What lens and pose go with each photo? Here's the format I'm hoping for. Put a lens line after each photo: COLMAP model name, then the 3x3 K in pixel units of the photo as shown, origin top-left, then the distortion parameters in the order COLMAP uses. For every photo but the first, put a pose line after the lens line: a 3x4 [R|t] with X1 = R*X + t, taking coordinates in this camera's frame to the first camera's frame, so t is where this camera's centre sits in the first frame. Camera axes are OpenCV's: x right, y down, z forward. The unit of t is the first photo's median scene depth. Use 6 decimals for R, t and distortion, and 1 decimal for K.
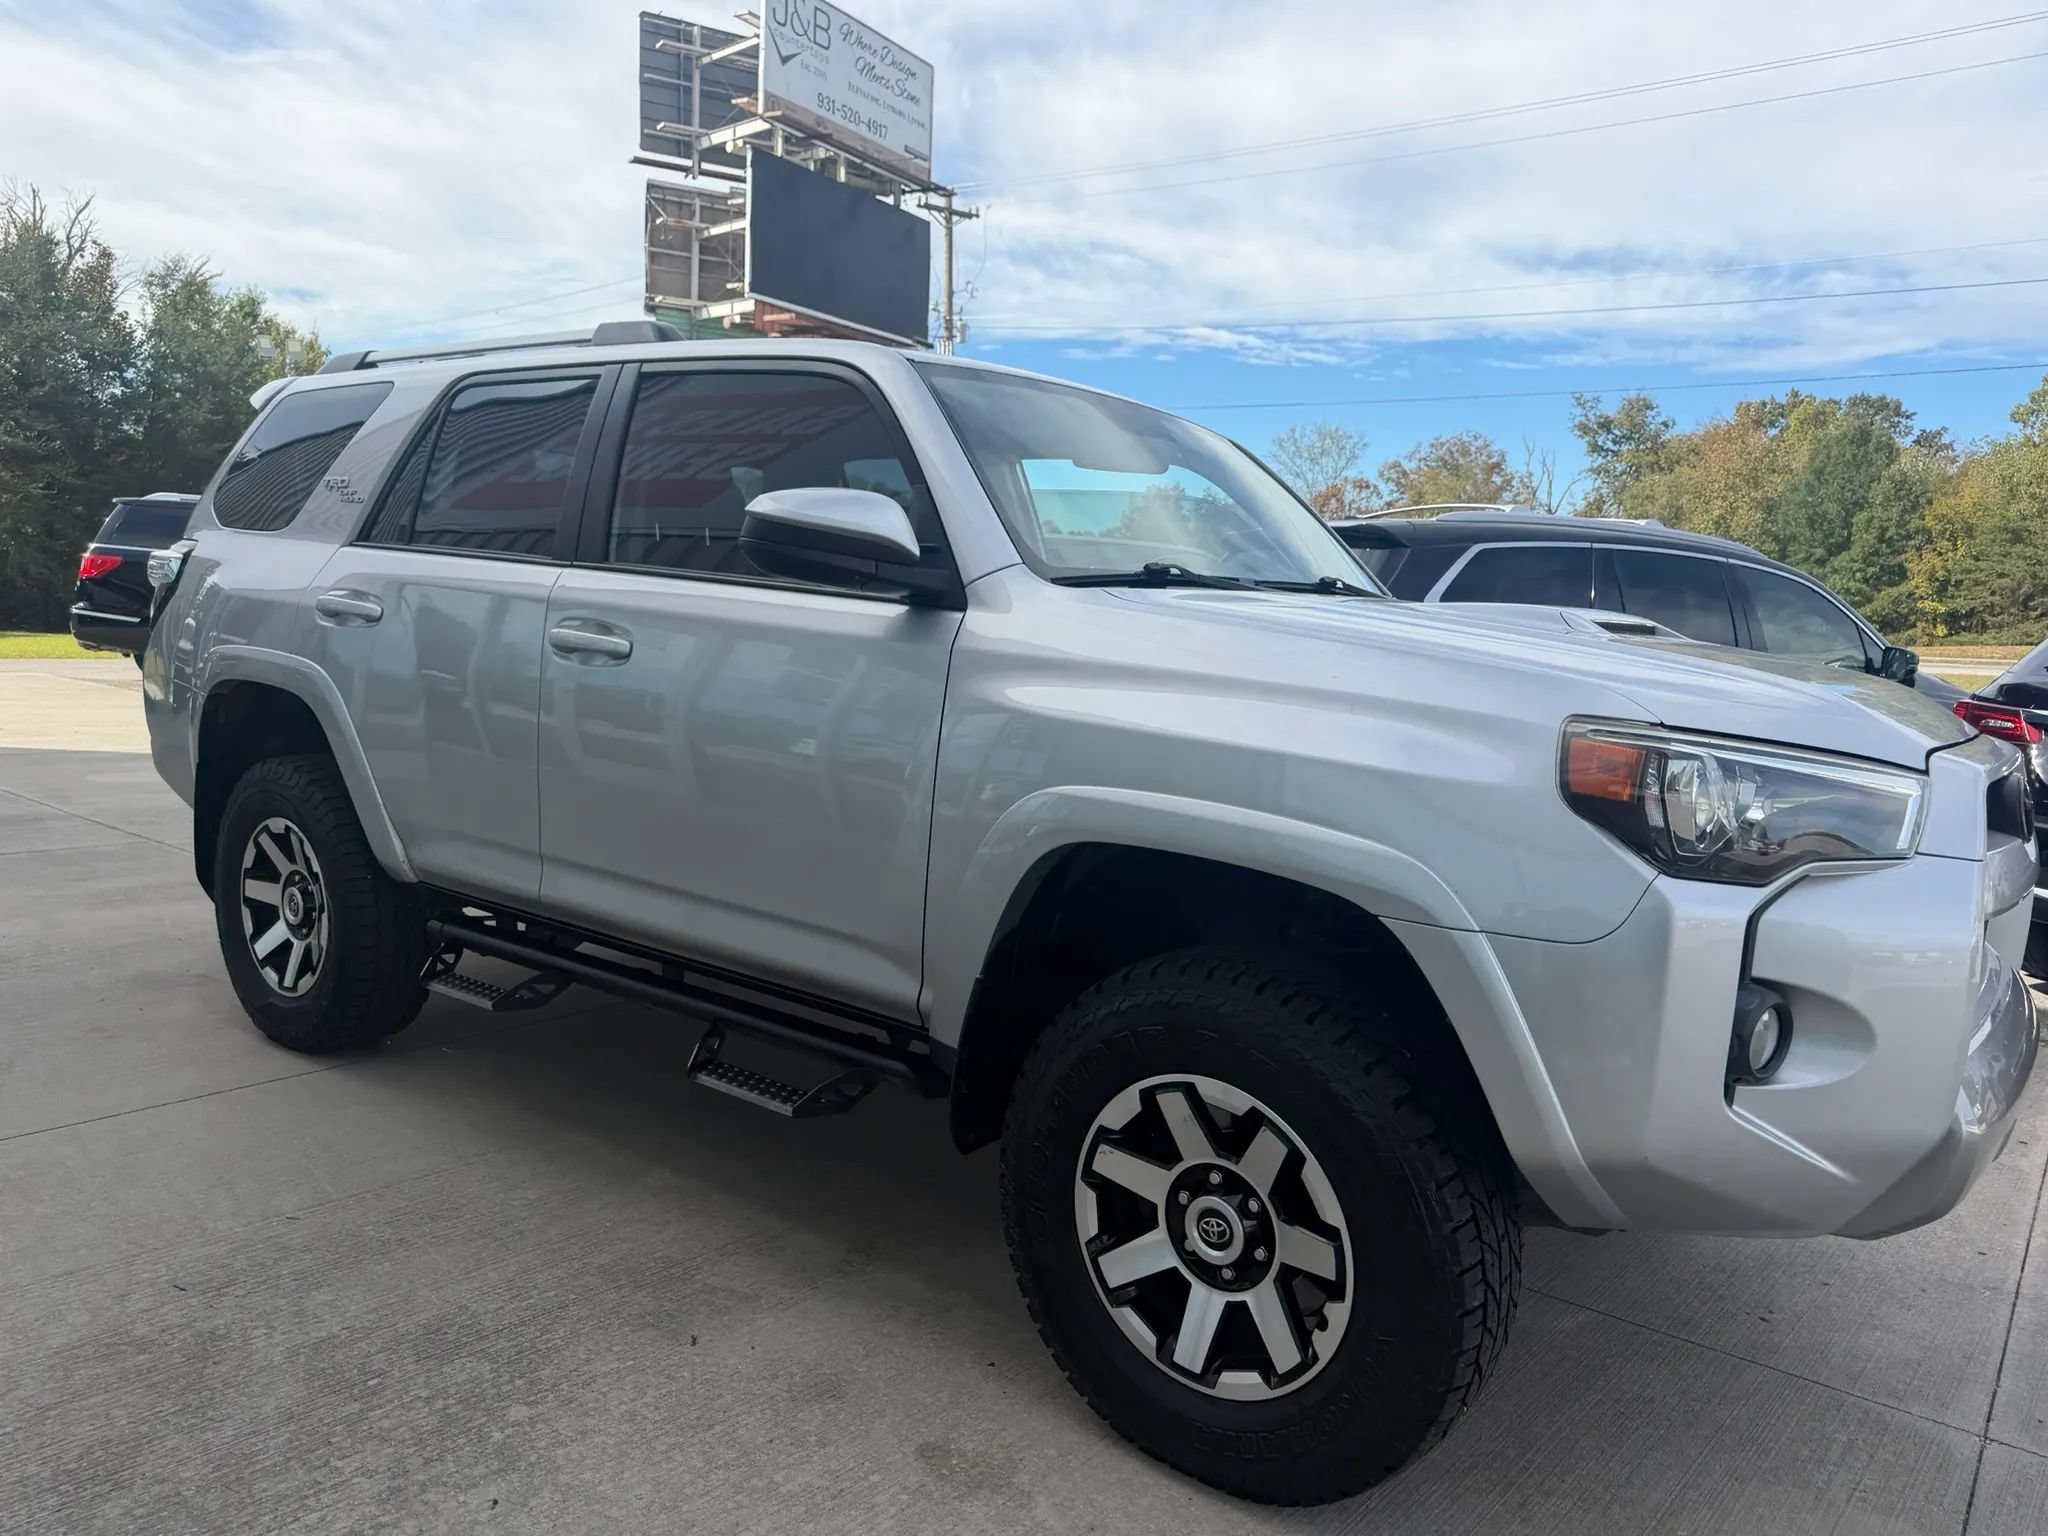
lens RADIAL K [[1456.5, 0, 1034.6], [0, 1456.5, 772.0], [0, 0, 1]] dist [0.012506, -0.017984]
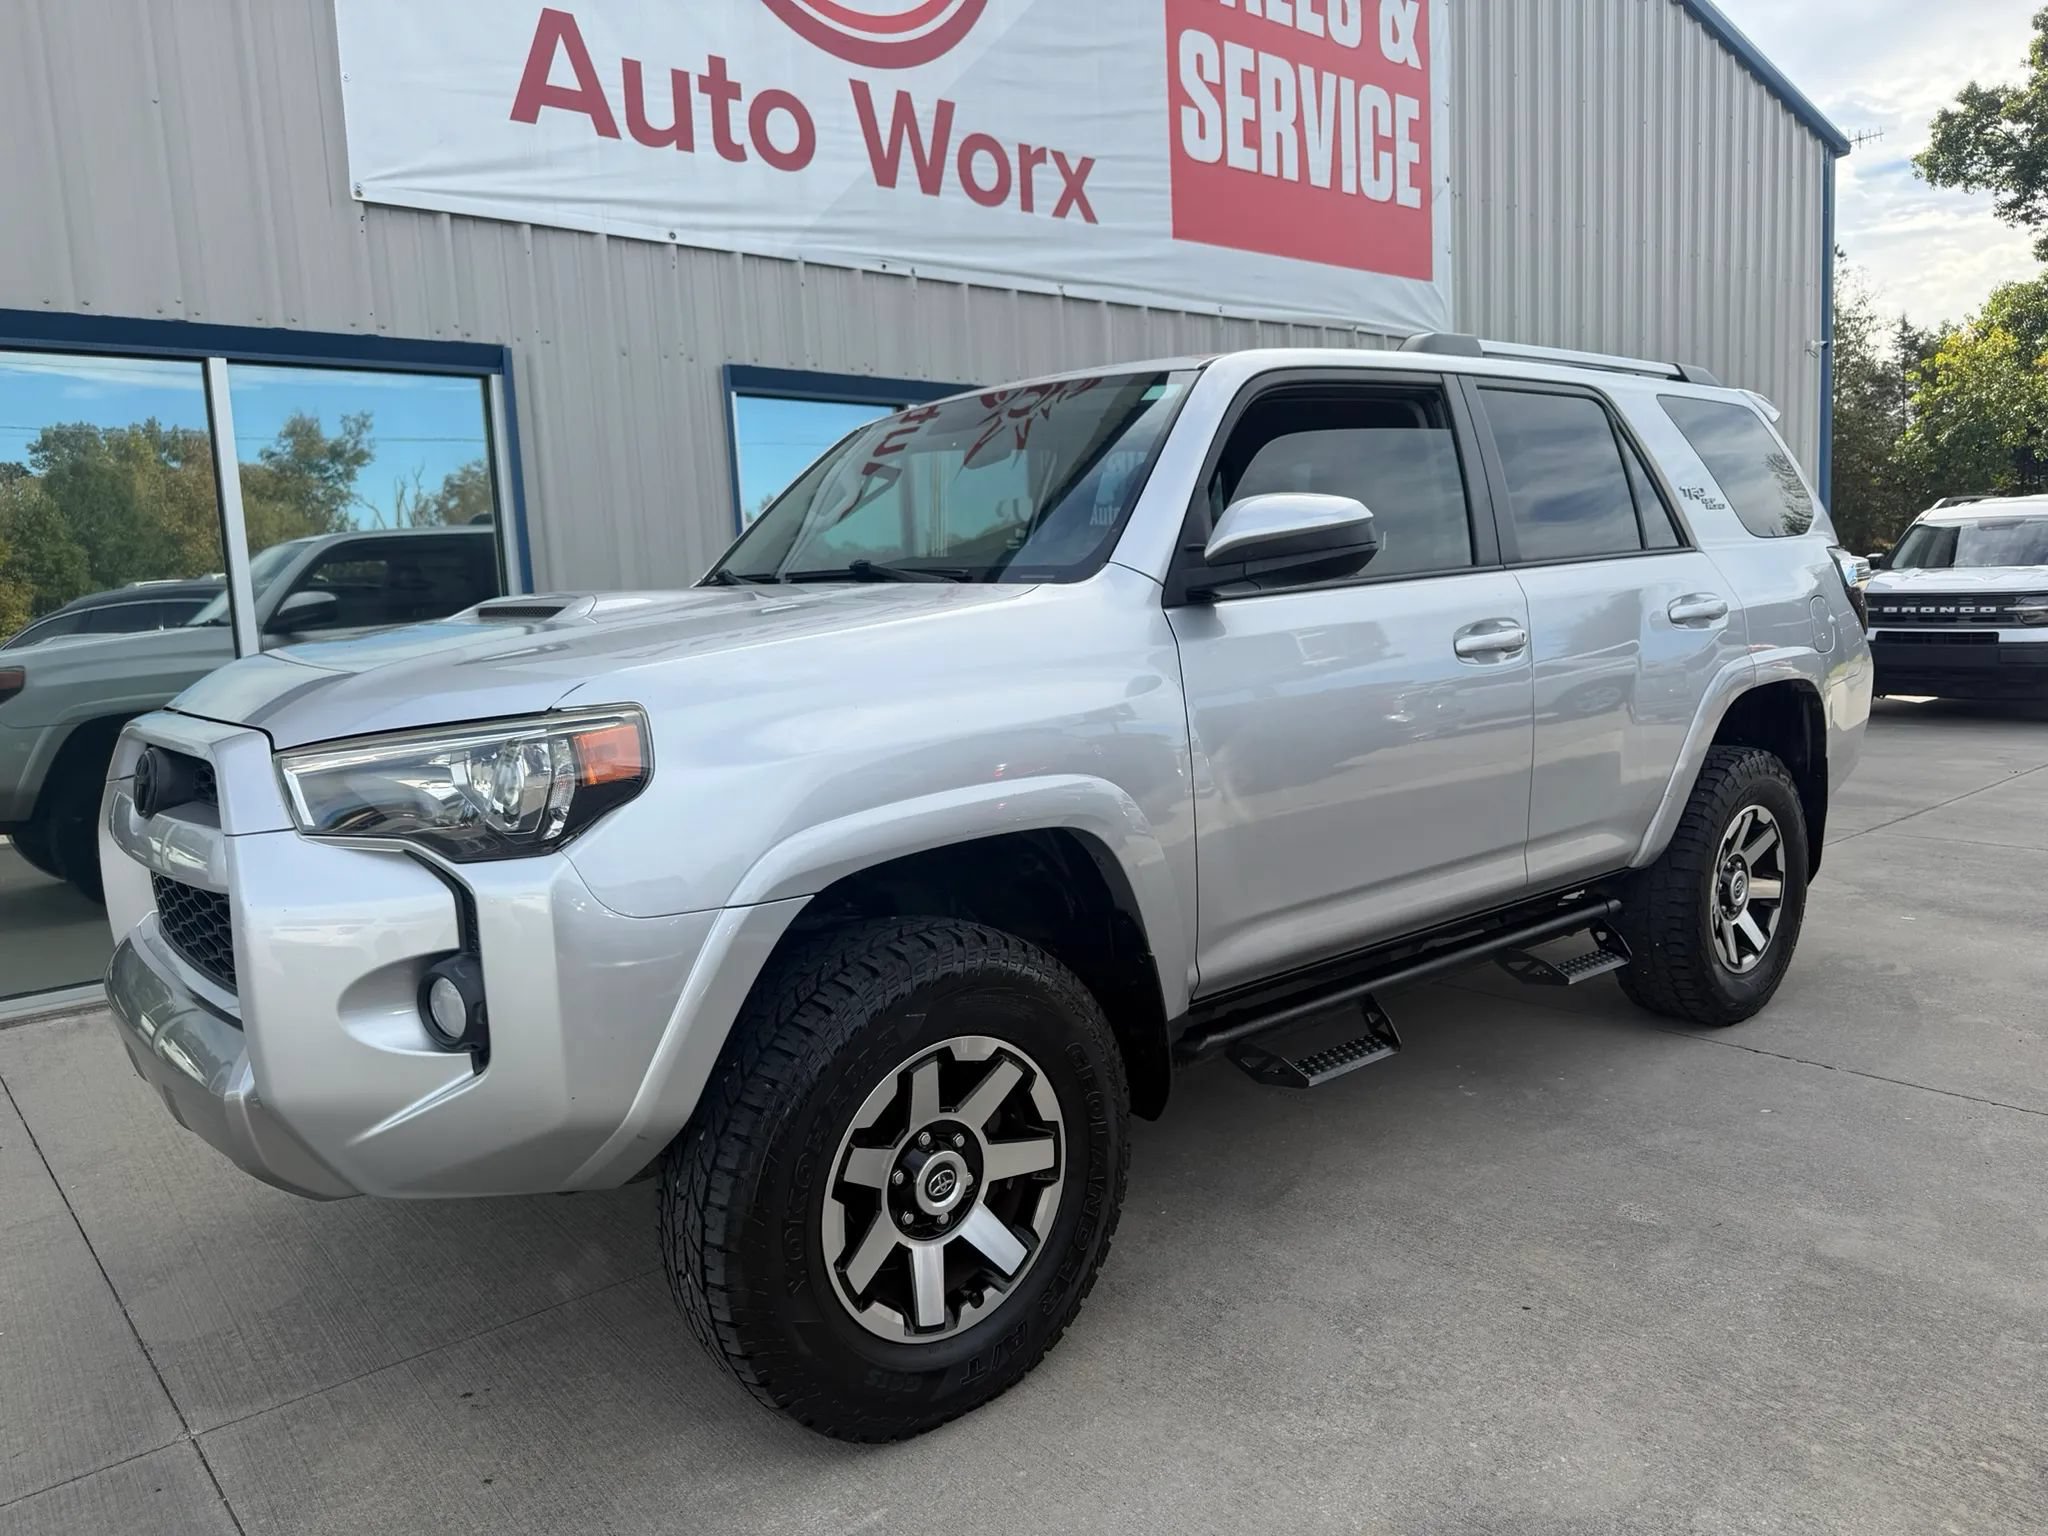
lens RADIAL K [[1456.5, 0, 1038.7], [0, 1456.5, 772.1], [0, 0, 1]] dist [0.012506, -0.017984]
pose [[-0.198561, 0.083016, -0.976566, 0.961811], [-0.088045, 0.990867, 0.102133, -0.088705], [0.976126, 0.106261, -0.189439, 1.117175]]
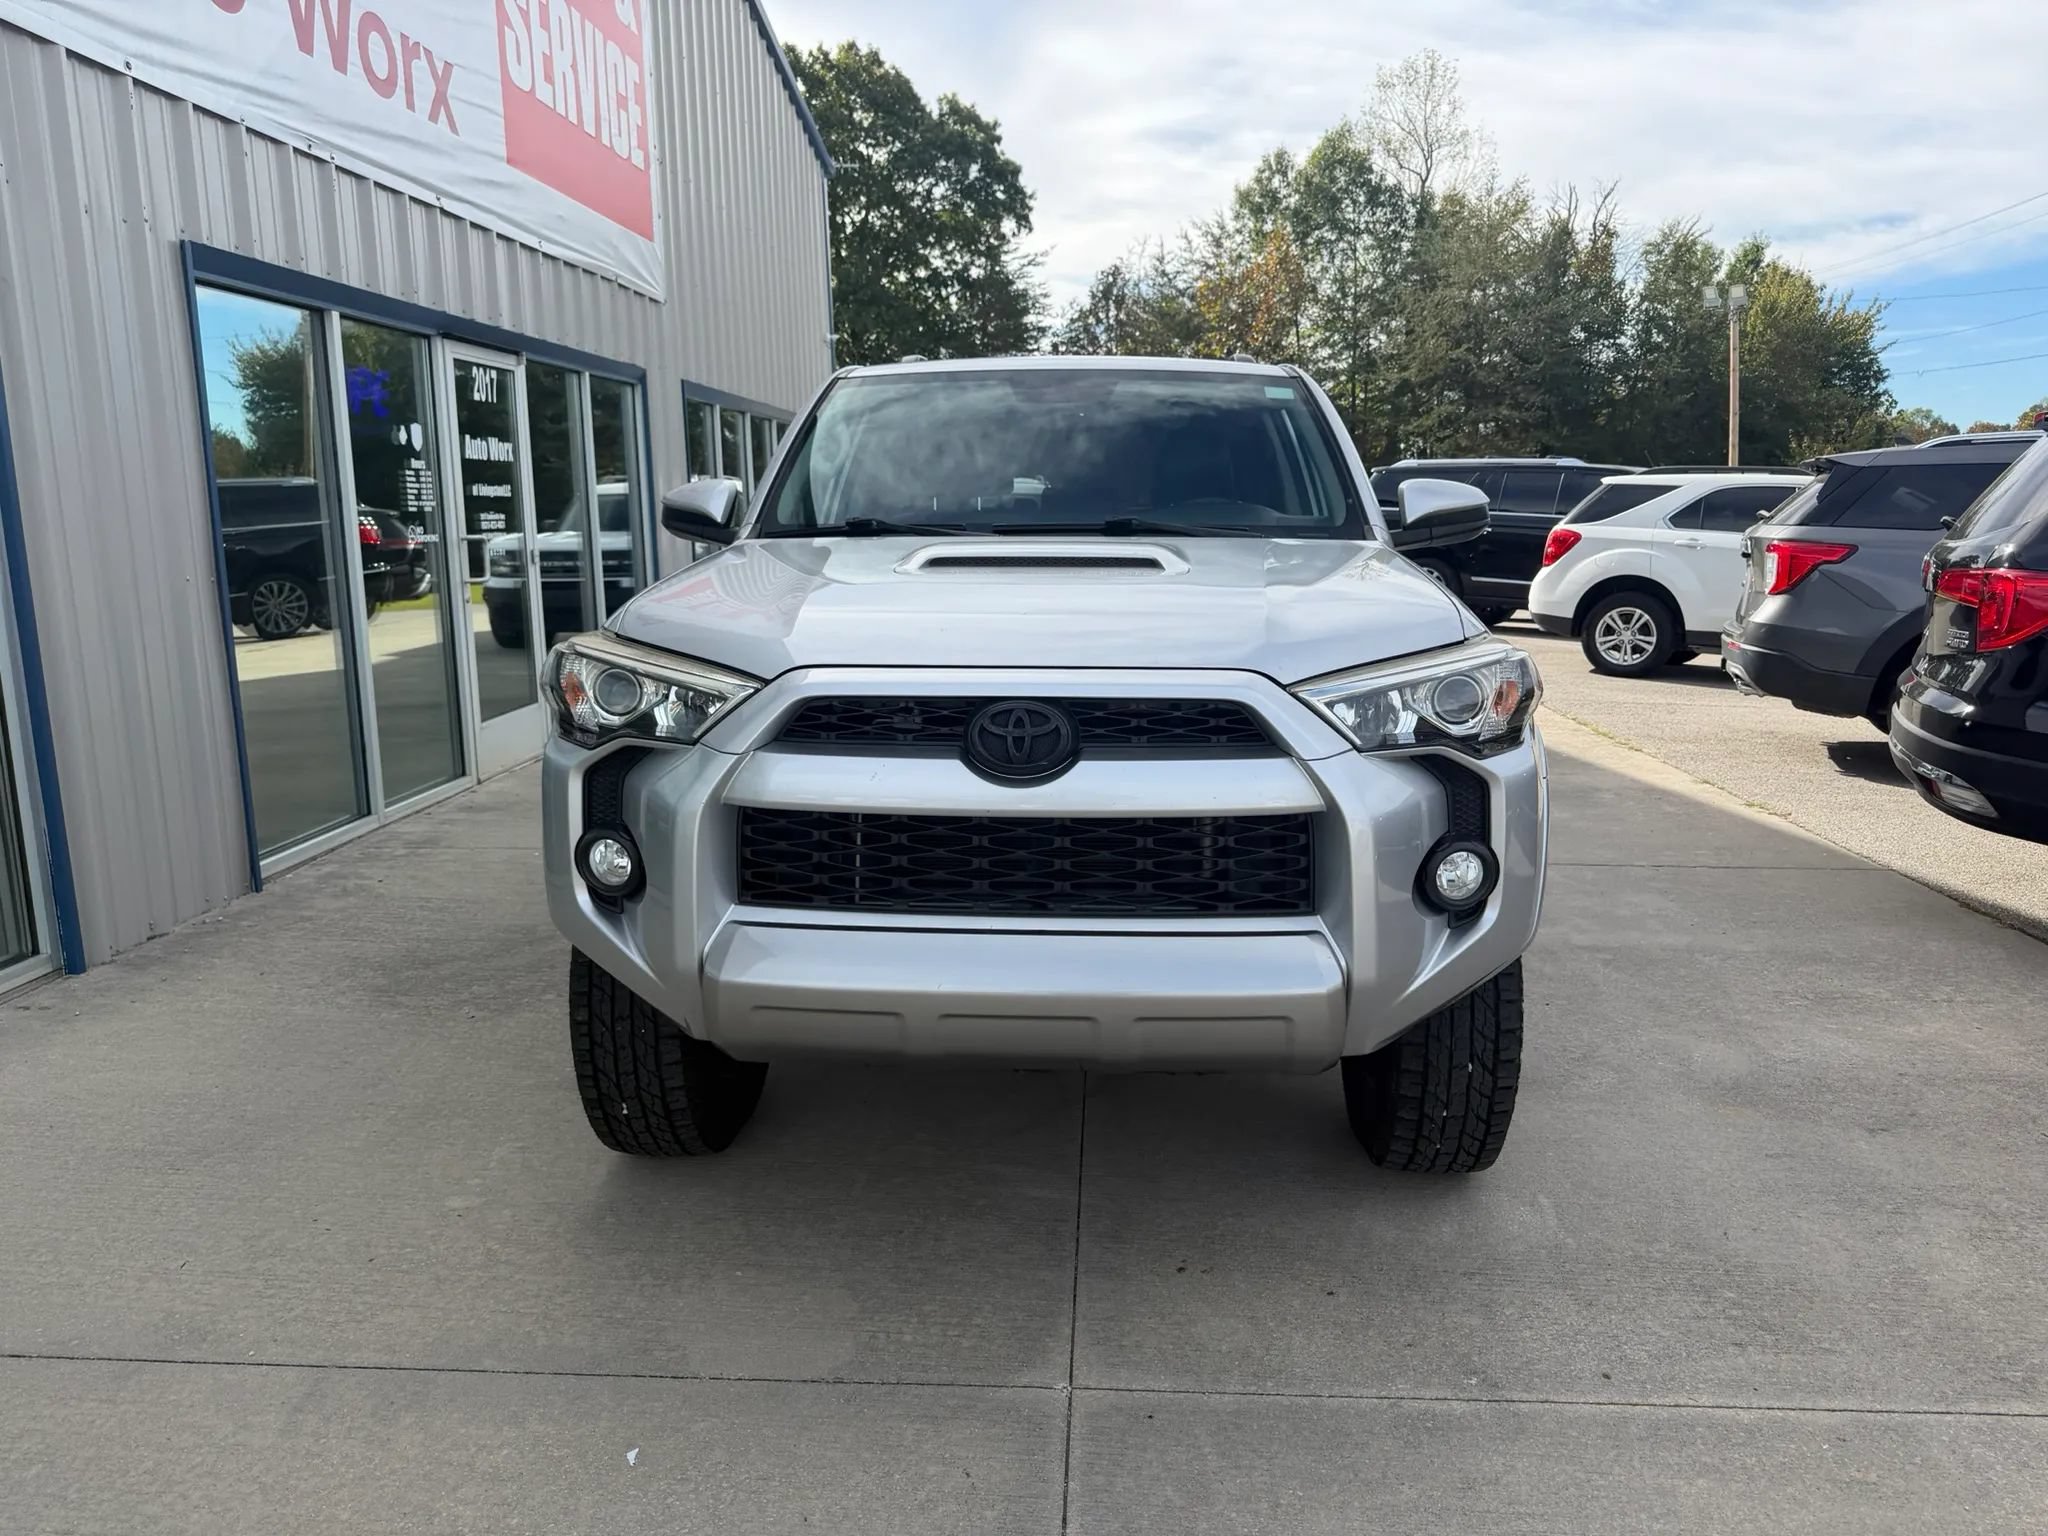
lens RADIAL K [[1456.5, 0, 1039.1], [0, 1456.5, 743.6], [0, 0, 1]] dist [0.012506, -0.017984]
pose [[0.565728, 0.081383, -0.820566, 0.926351], [-0.064096, 0.996447, 0.054636, -0.014998], [0.822097, 0.021686, 0.568934, 0.277712]]
